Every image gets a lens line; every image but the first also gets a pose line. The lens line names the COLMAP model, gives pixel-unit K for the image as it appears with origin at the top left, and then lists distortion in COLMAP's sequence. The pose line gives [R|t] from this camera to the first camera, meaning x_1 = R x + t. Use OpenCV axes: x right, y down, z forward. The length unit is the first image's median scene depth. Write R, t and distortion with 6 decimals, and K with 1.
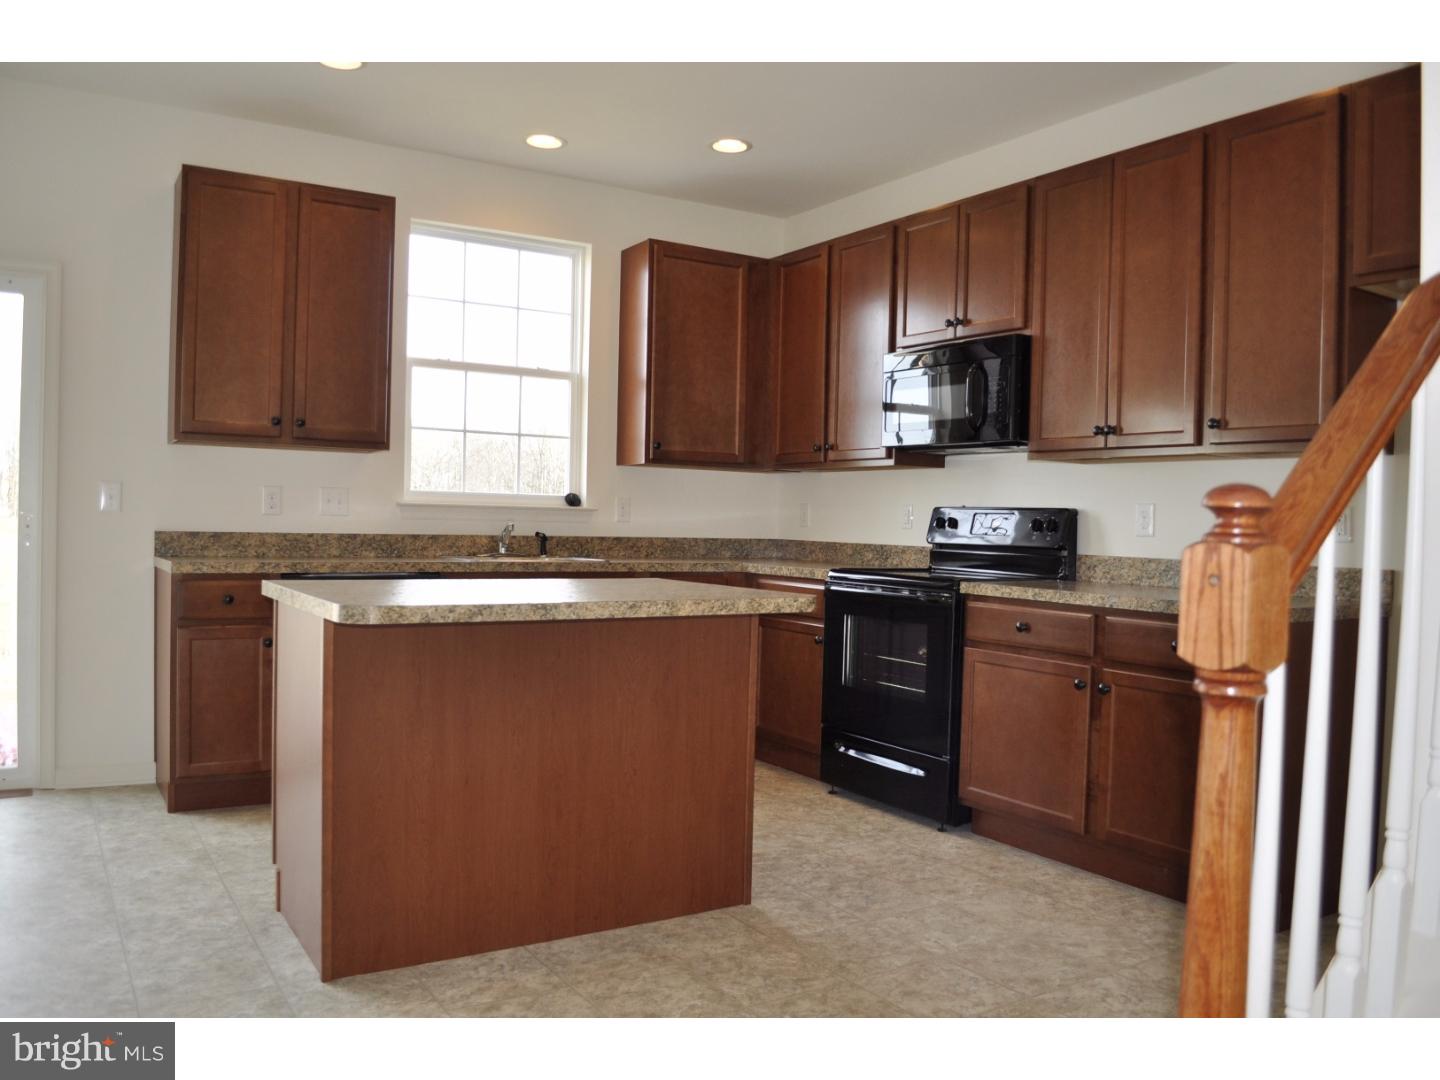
lens RADIAL K [[1116.6, 0, 720.0], [0, 1116.6, 540.0], [0, 0, 1]] dist [-0.062572, 0.000144]
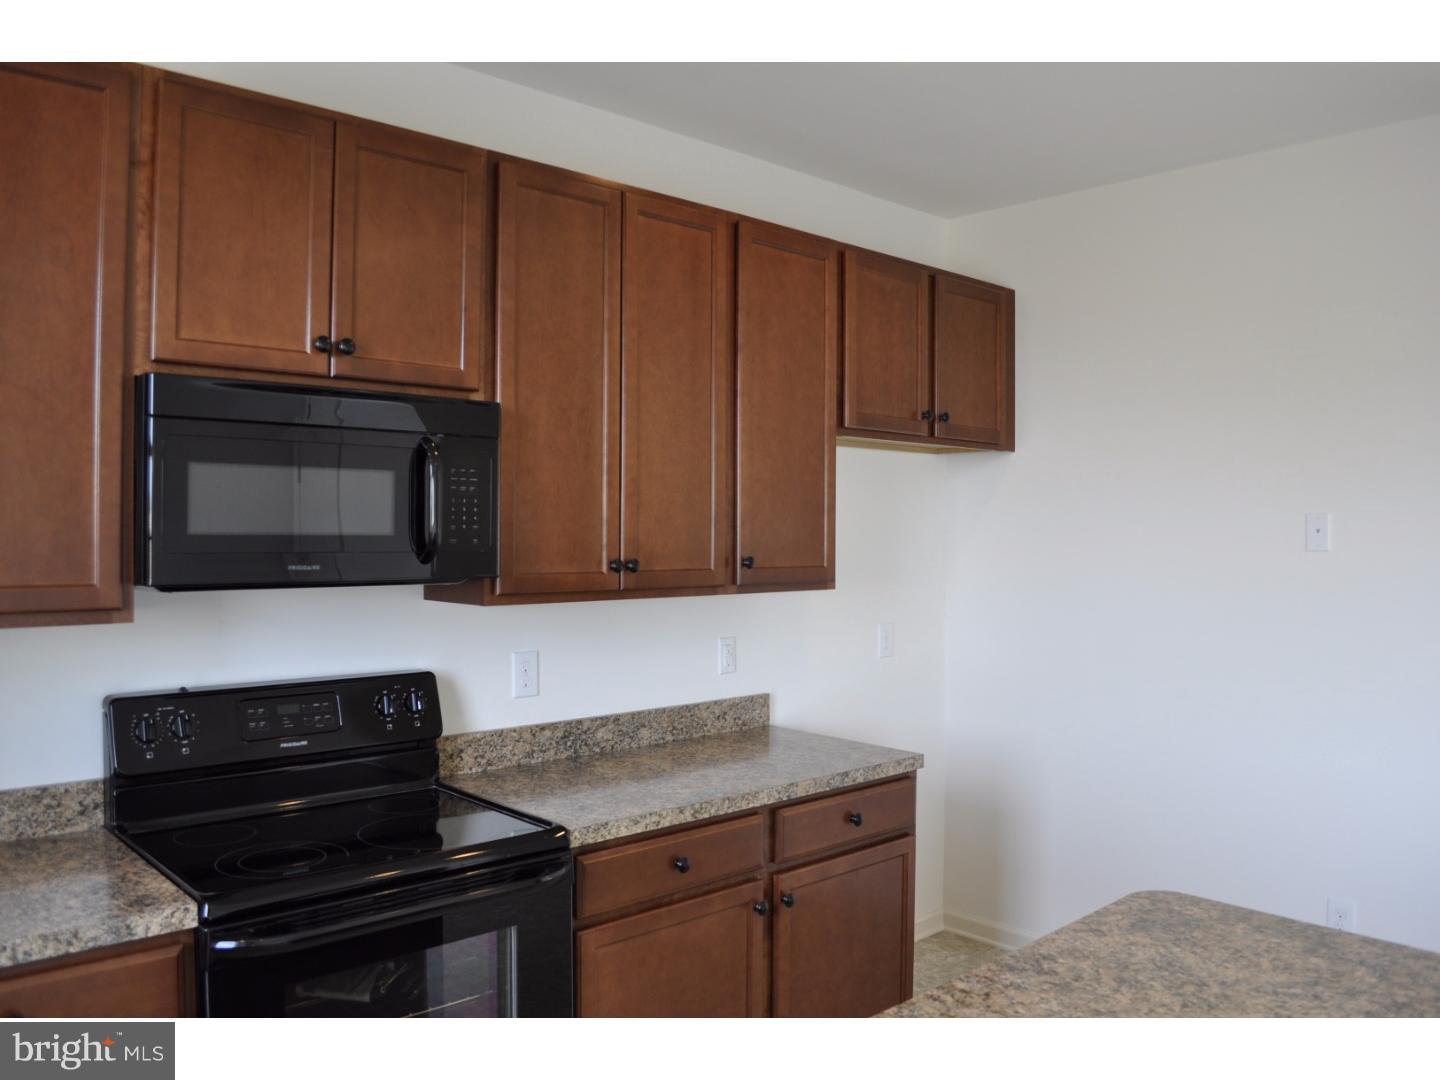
lens RADIAL K [[1116.6, 0, 720.0], [0, 1116.6, 540.0], [0, 0, 1]] dist [-0.062572, 0.000144]
pose [[-0.178834, -0.038036, 0.983144, -0.489630], [0.005777, 0.999195, 0.039707, -0.183139], [-0.983862, 0.012781, -0.178470, 1.351815]]
